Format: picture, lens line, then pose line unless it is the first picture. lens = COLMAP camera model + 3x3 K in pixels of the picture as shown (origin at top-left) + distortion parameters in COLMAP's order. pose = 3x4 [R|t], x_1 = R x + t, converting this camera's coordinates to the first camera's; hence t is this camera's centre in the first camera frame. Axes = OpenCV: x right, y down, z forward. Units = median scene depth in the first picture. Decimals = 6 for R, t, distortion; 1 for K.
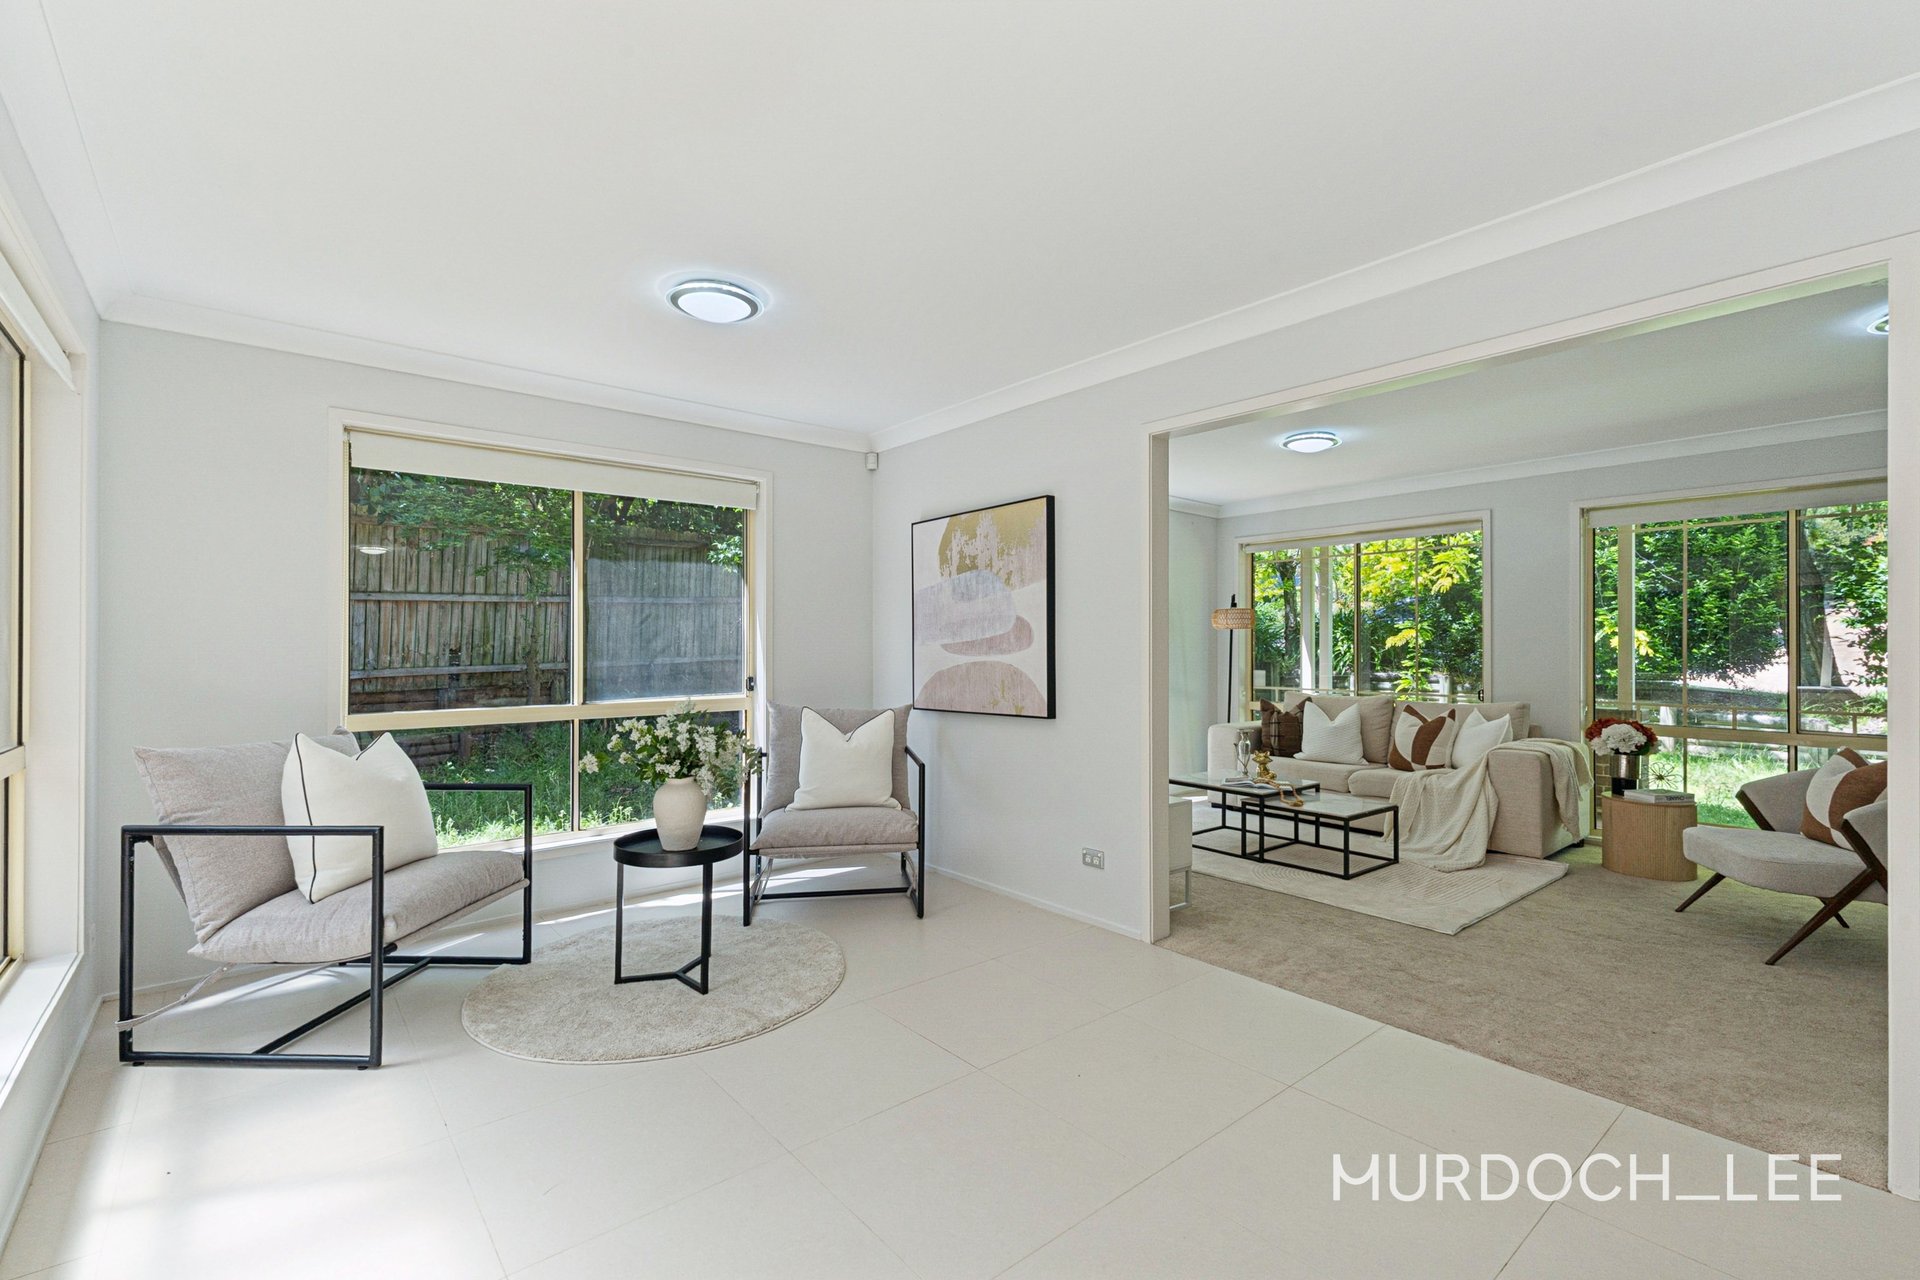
lens RADIAL K [[849.3, 0, 964.0], [0, 849.3, 629.1], [0, 0, 1]] dist [0.019997, -0.003422]
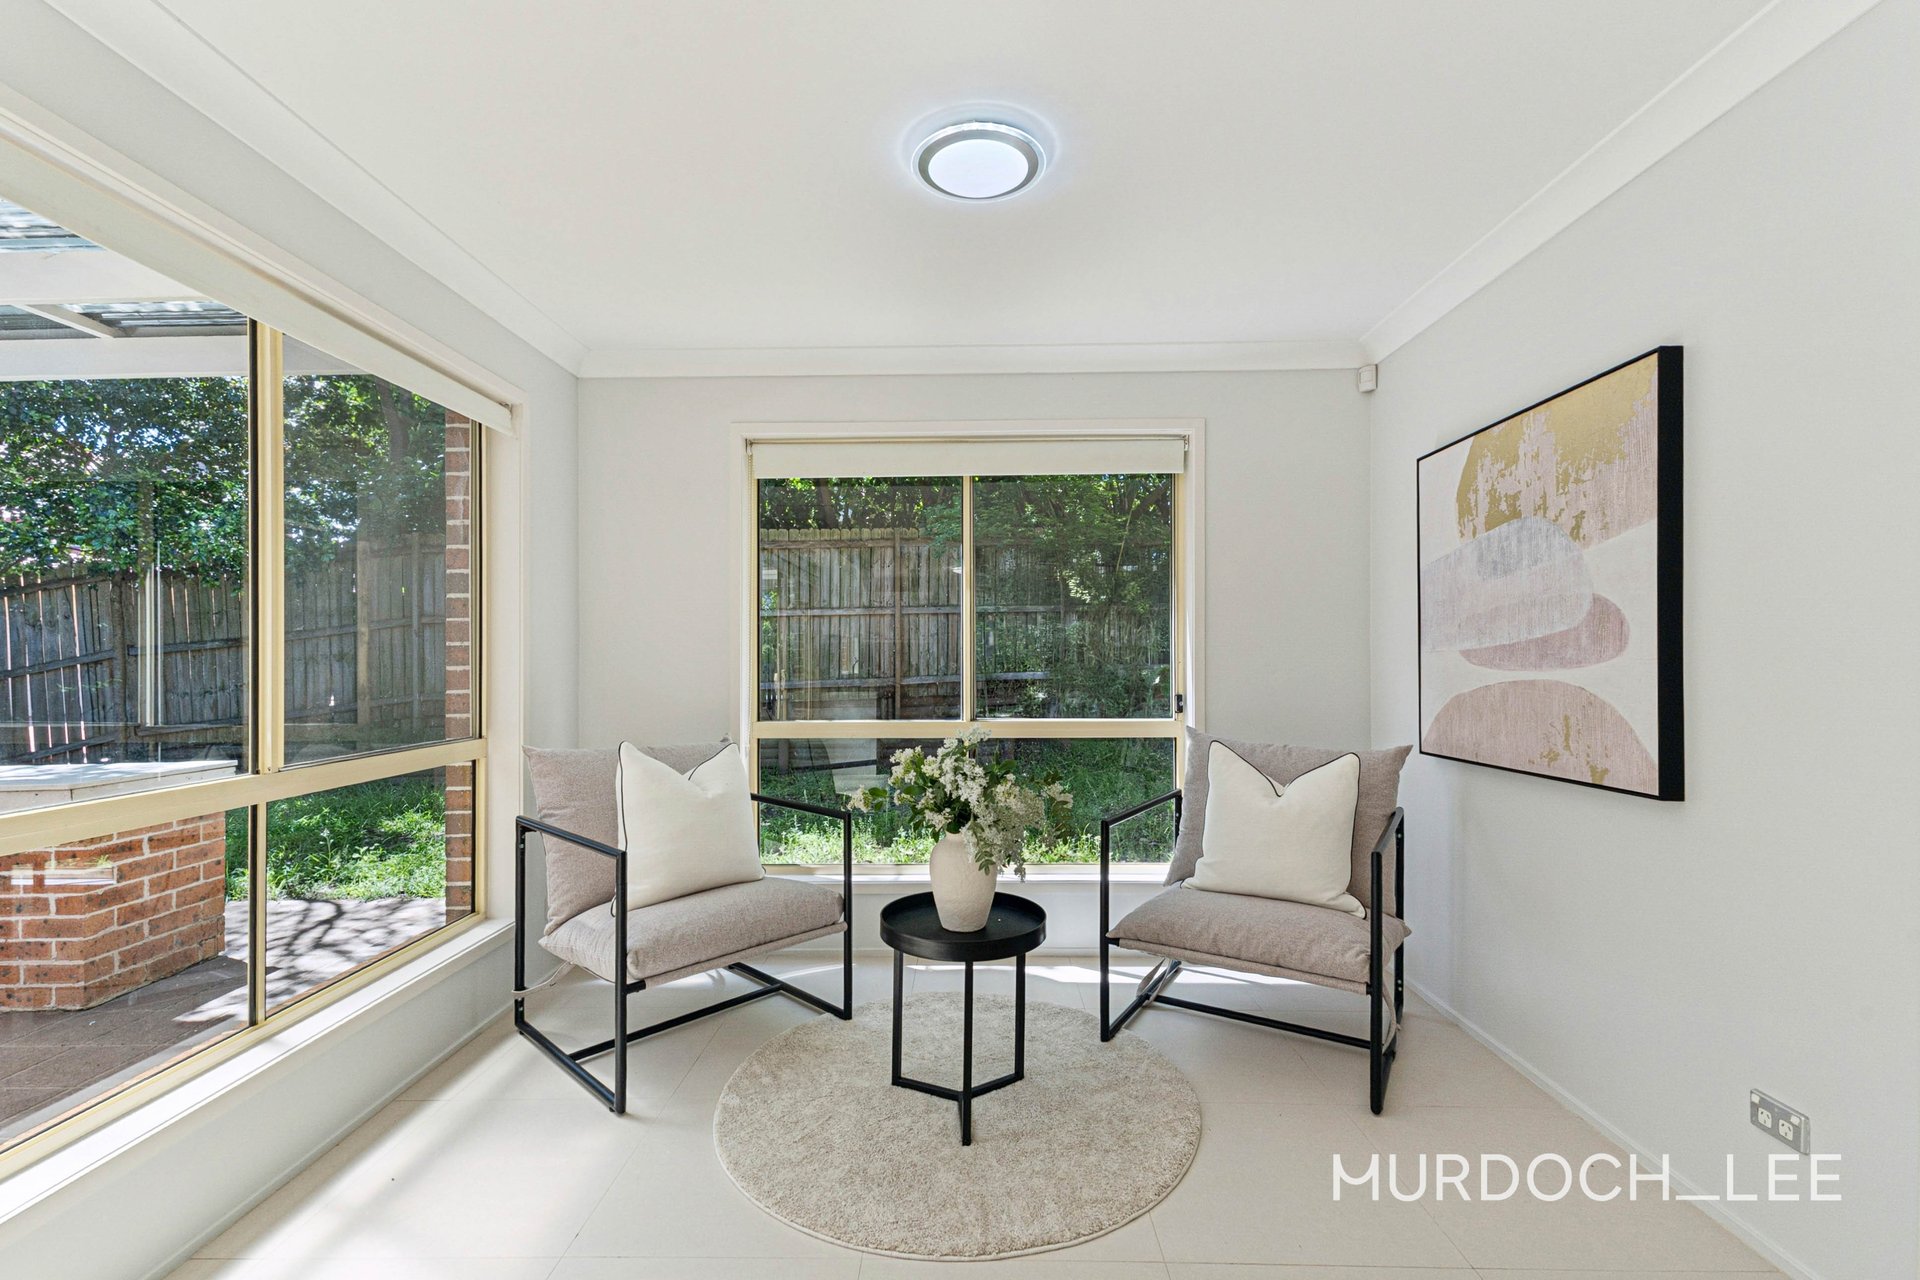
lens RADIAL K [[849.3, 0, 967.2], [0, 849.3, 652.3], [0, 0, 1]] dist [0.019997, -0.003422]
pose [[0.751771, -0.003776, -0.659414, 0.114935], [0.015386, 0.999812, 0.011816, 0.007032], [0.659245, -0.019029, 0.751687, 0.327229]]
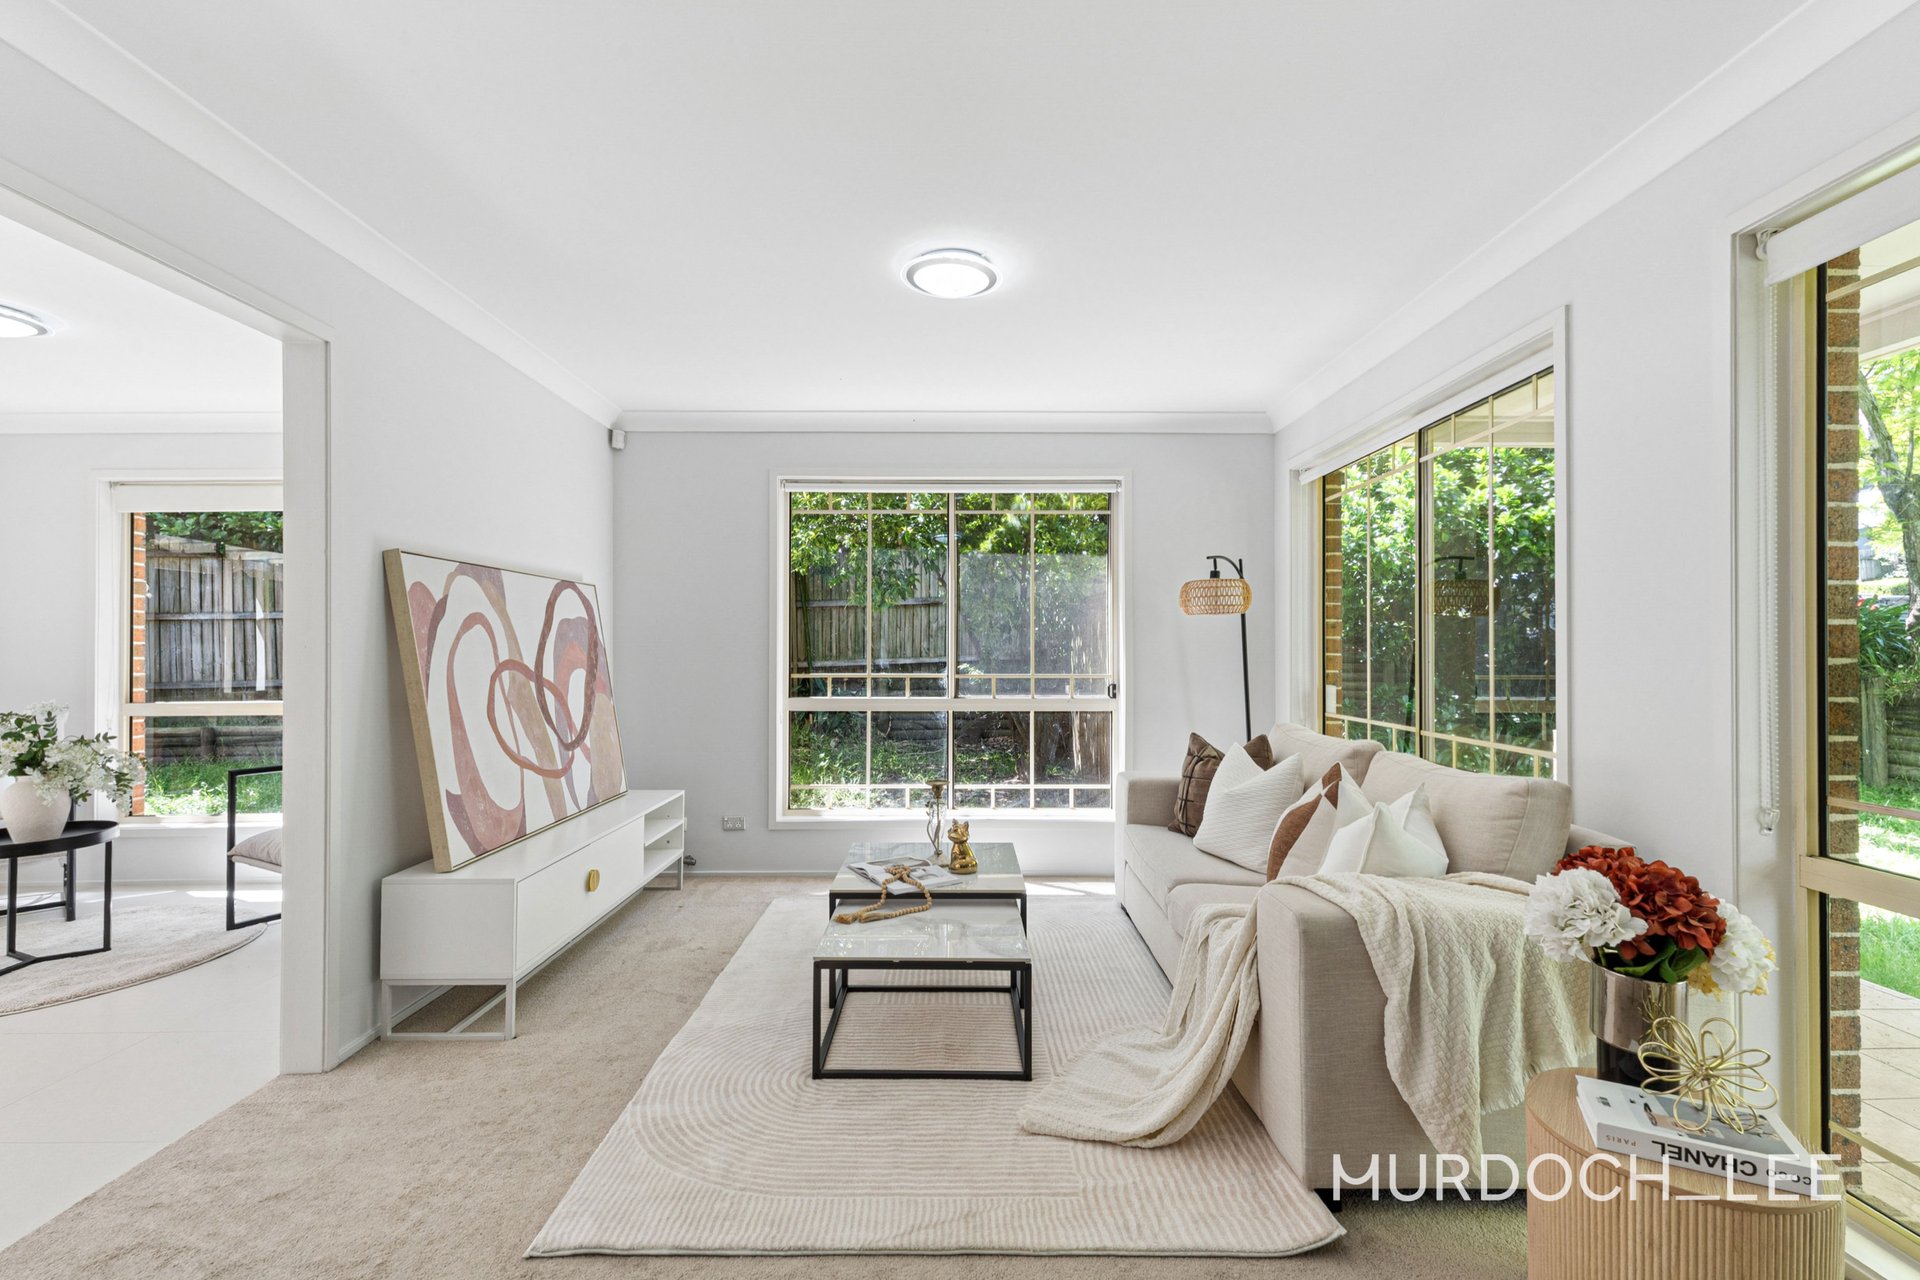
lens RADIAL K [[849.3, 0, 975.0], [0, 849.3, 641.1], [0, 0, 1]] dist [0.019997, -0.003422]
pose [[0.763527, -0.010661, -0.645687, 0.929405], [0.019032, 0.999801, 0.005998, 0.018401], [0.645495, -0.016868, 0.763578, 0.701601]]
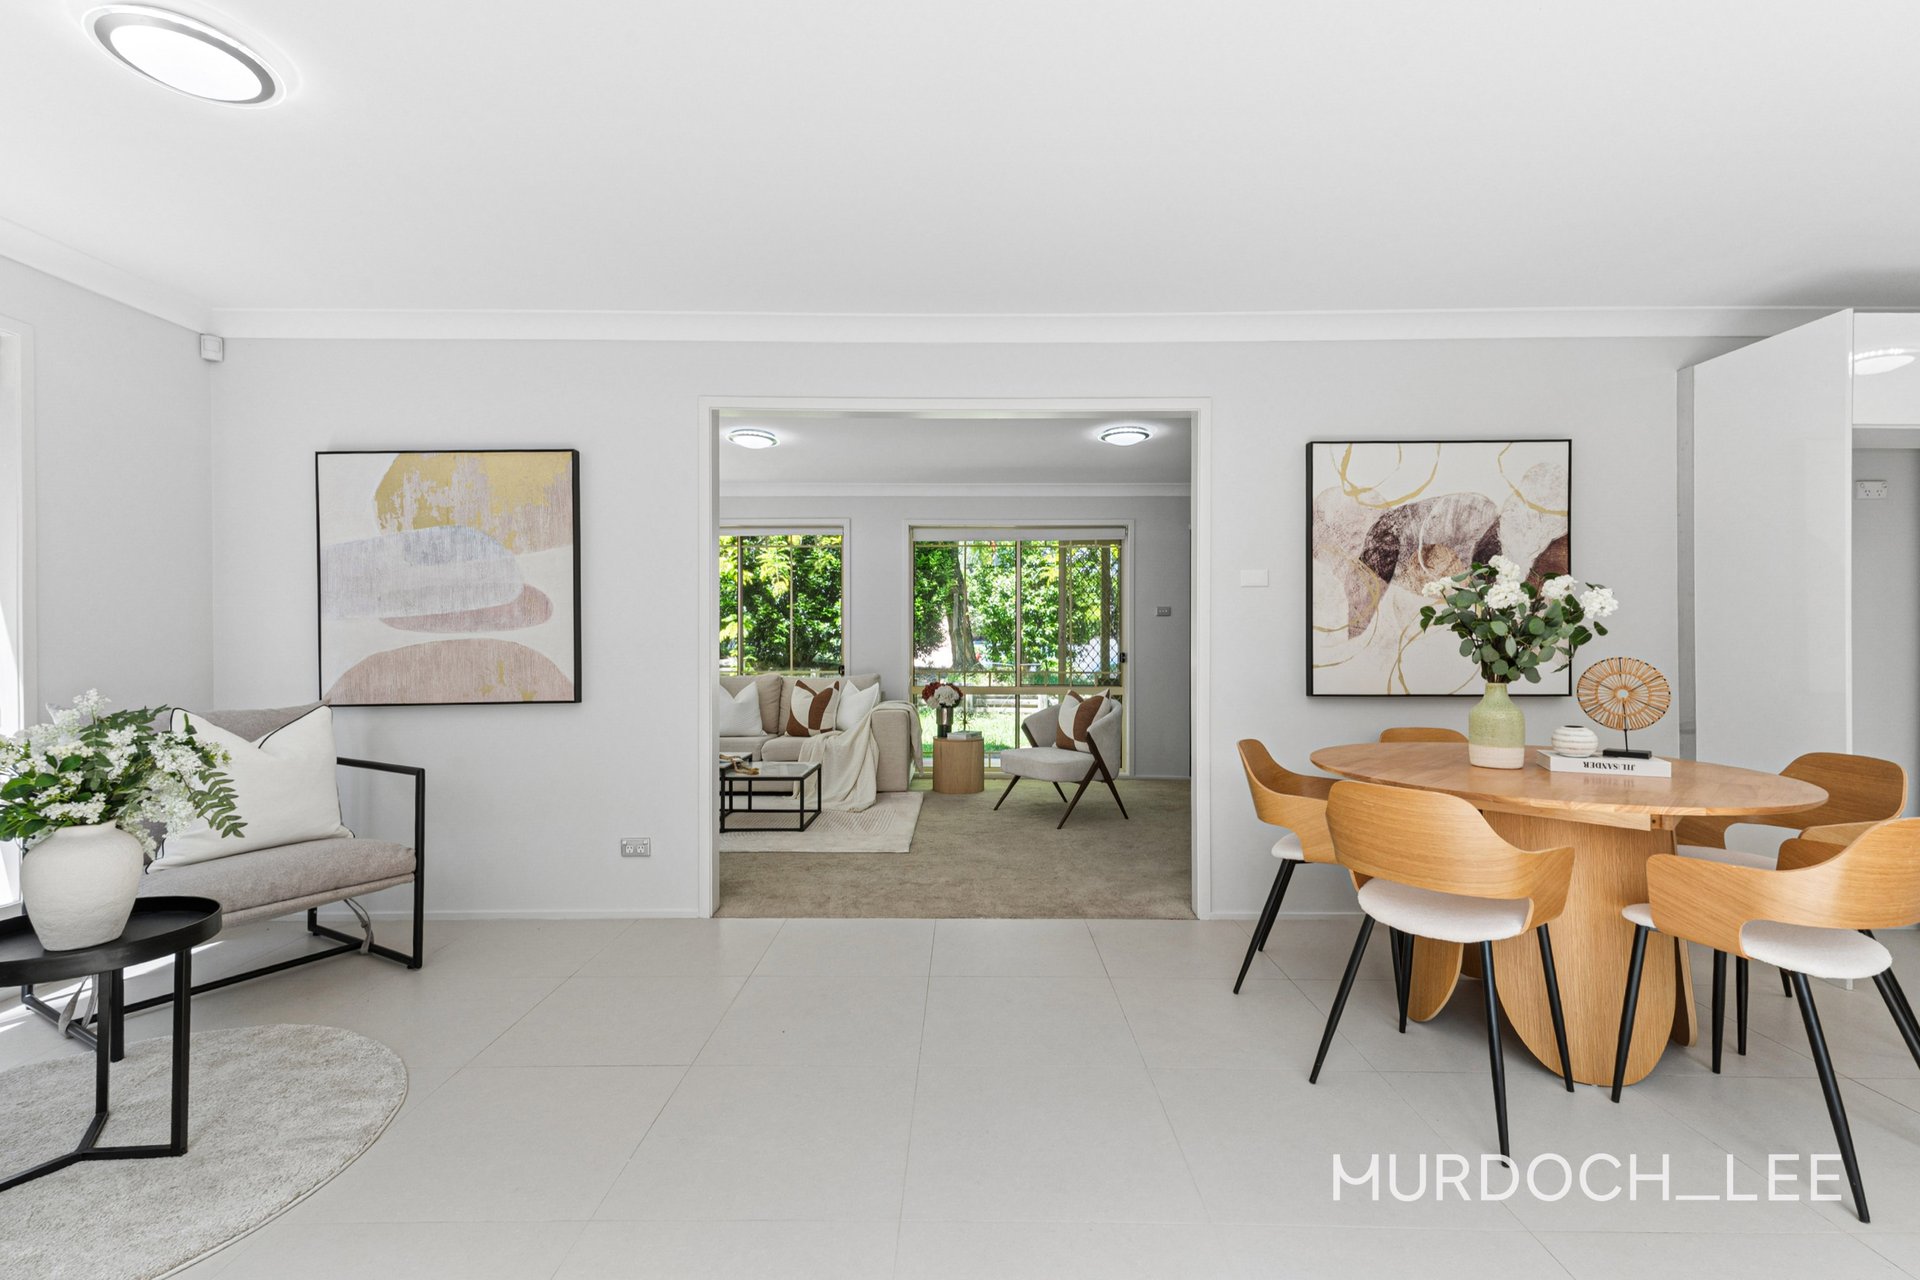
lens RADIAL K [[849.3, 0, 979.6], [0, 849.3, 643.0], [0, 0, 1]] dist [0.019997, -0.003422]
pose [[0.644270, -0.005582, 0.764778, -0.281855], [-0.012122, 0.999773, 0.017509, 0.021054], [-0.764702, -0.020551, 0.644056, 0.099152]]
